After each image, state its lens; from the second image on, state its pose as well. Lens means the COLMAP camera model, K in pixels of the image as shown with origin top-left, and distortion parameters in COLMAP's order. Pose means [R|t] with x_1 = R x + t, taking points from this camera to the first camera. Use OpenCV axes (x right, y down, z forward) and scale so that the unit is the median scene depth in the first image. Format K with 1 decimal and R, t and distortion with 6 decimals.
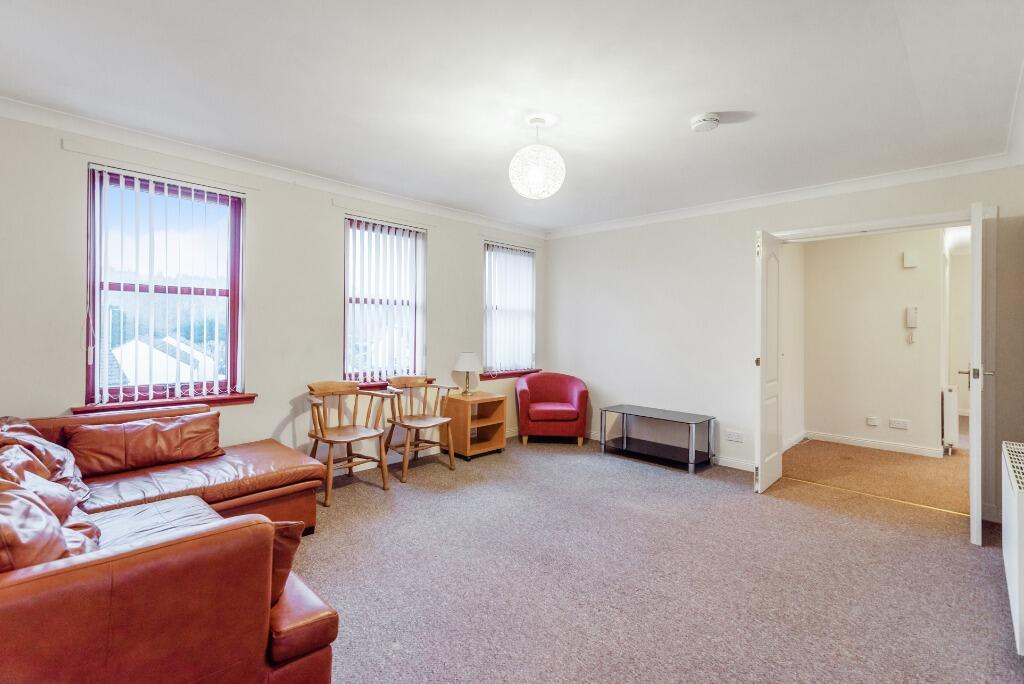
lens RADIAL K [[480.0, 0, 510.2], [0, 480.0, 330.2], [0, 0, 1]] dist [0.012434, -0.000009]
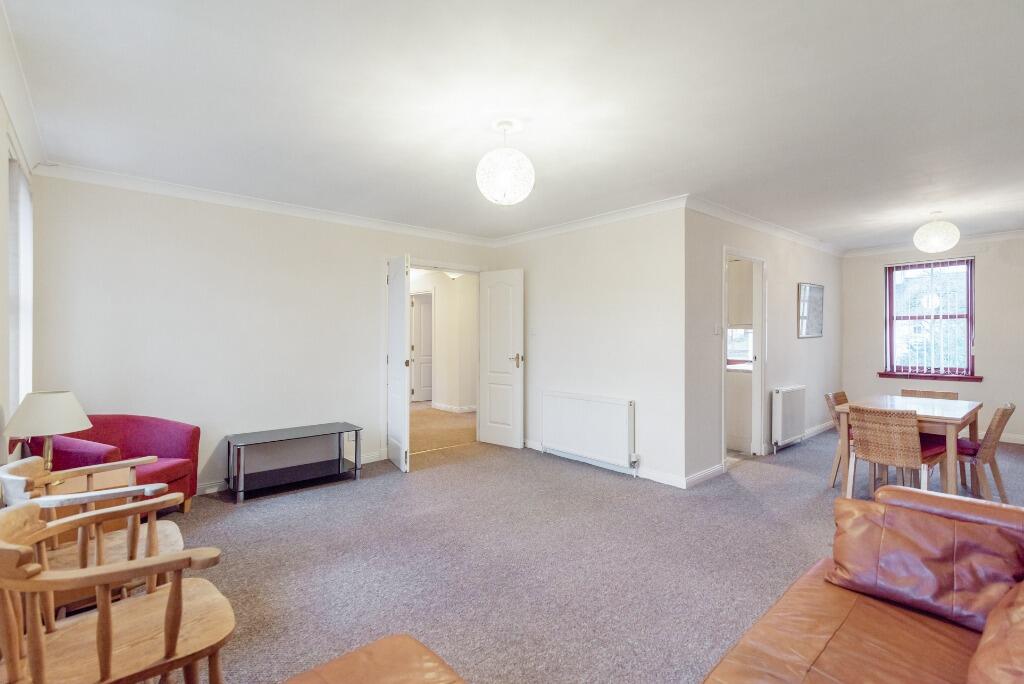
lens RADIAL K [[469.8, 0, 513.3], [0, 469.8, 334.9], [0, 0, 1]] dist [0.012560, 0.000035]
pose [[0.081953, -0.006397, 0.996616, -0.606636], [0.006678, 0.999960, 0.005869, -0.010004], [-0.996614, 0.006174, 0.081992, 0.614400]]
